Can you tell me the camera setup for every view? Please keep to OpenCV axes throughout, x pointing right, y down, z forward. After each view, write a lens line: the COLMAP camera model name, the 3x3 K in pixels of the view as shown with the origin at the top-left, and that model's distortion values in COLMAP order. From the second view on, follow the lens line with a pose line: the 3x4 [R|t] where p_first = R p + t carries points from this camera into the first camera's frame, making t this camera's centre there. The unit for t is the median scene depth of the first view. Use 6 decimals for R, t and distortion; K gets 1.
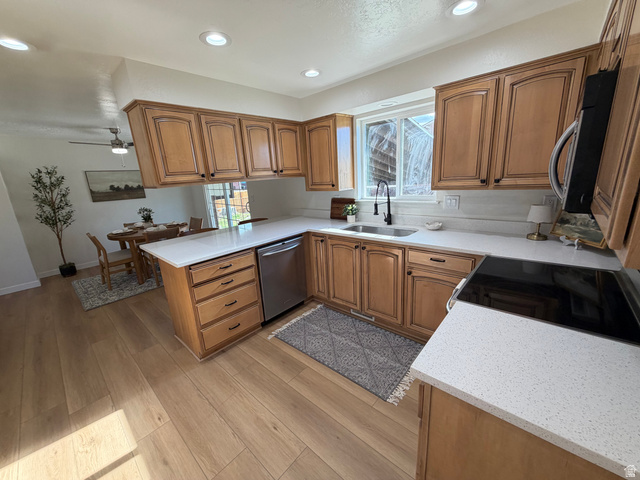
lens RADIAL K [[254.3, 0, 316.3], [0, 254.3, 241.6], [0, 0, 1]] dist [0.000539, -0.000877]
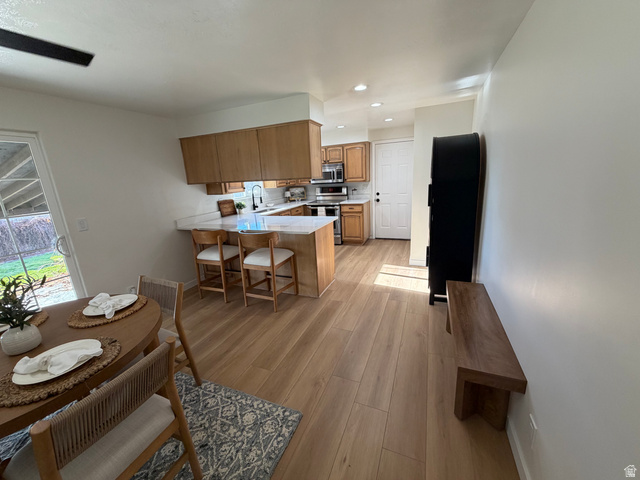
lens RADIAL K [[254.3, 0, 318.1], [0, 254.3, 240.7], [0, 0, 1]] dist [0.000539, -0.000877]
pose [[-0.323197, -0.159912, 0.932723, -1.037173], [0.312069, 0.912476, 0.264575, -0.135587], [-0.893396, 0.376584, -0.245006, 0.745732]]
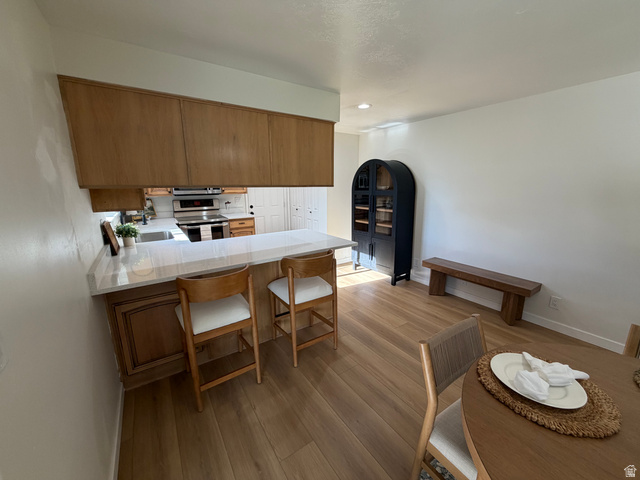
lens RADIAL K [[254.3, 0, 319.0], [0, 254.3, 239.8], [0, 0, 1]] dist [0.000539, -0.000877]
pose [[-0.970255, 0.011917, 0.241792, -0.474721], [0.119681, 0.891809, 0.436296, -0.272829], [-0.210433, 0.452256, -0.866708, 1.142026]]
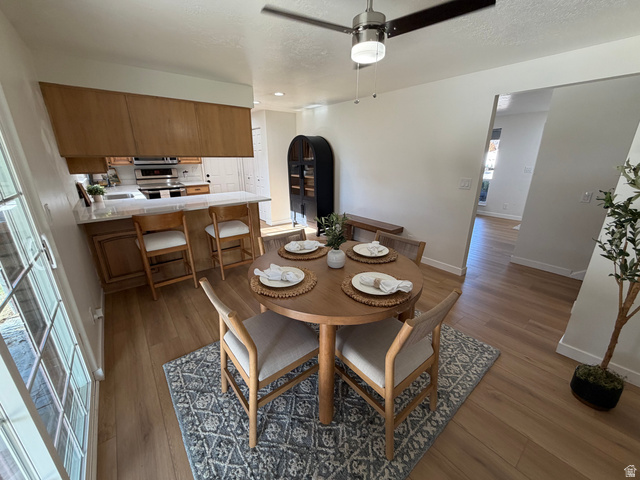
lens RADIAL K [[254.3, 0, 319.3], [0, 254.3, 240.1], [0, 0, 1]] dist [0.000539, -0.000877]
pose [[-0.985041, 0.003577, 0.172283, -0.719867], [0.096498, 0.839771, 0.534296, -0.312757], [-0.142767, 0.542929, -0.827554, 1.353201]]
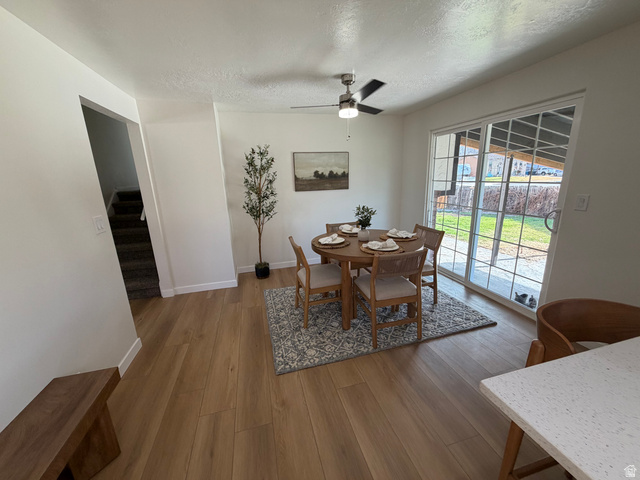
lens RADIAL K [[254.3, 0, 318.6], [0, 254.3, 241.4], [0, 0, 1]] dist [0.000539, -0.000877]
pose [[0.840283, 0.158810, -0.518367, -0.432881], [-0.145071, 0.987132, 0.067260, -0.073566], [0.522378, 0.018683, 0.852509, 0.409810]]
